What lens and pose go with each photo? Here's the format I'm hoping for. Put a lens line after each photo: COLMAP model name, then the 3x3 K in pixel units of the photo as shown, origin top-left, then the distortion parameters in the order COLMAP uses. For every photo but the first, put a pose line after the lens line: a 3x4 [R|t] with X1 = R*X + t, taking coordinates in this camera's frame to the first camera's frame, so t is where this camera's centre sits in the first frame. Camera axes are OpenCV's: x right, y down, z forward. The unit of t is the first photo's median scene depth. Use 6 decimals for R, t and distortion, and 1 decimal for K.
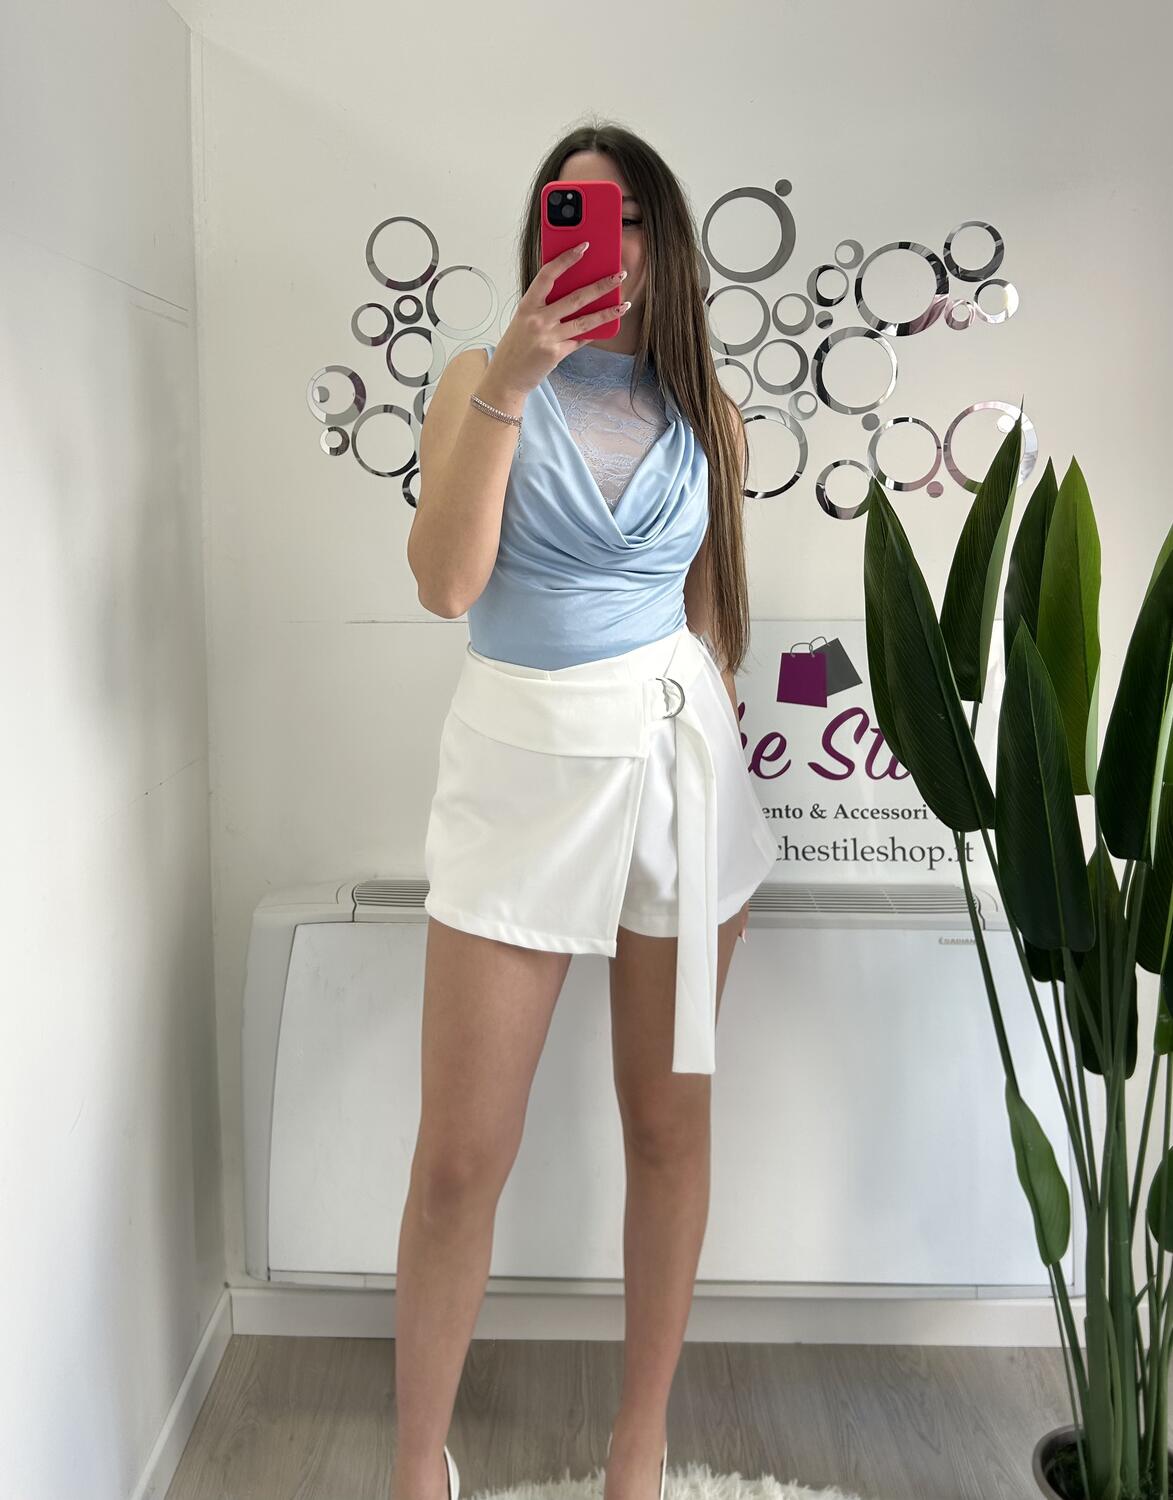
lens RADIAL K [[1526.9, 0, 548.8], [0, 1526.9, 590.3], [0, 0, 1]] dist [-0.003690, 0.000000]
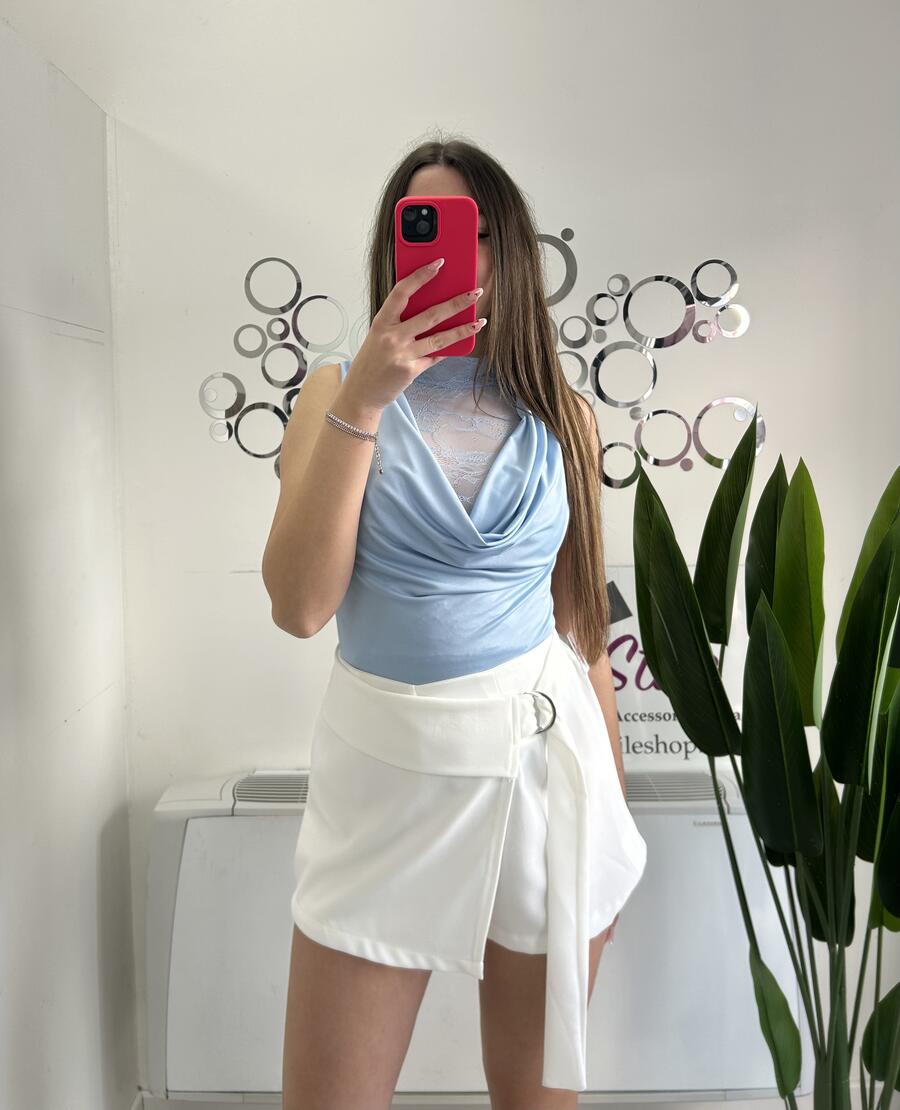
lens RADIAL K [[1021.3, 0, 439.2], [0, 1021.3, 470.1], [0, 0, 1]] dist [0.003517, -0.026602]
pose [[0.999784, -0.007582, 0.019335, 0.026422], [0.007829, 0.999888, -0.012767, -0.052856], [-0.019237, 0.012915, 0.999732, 0.137088]]
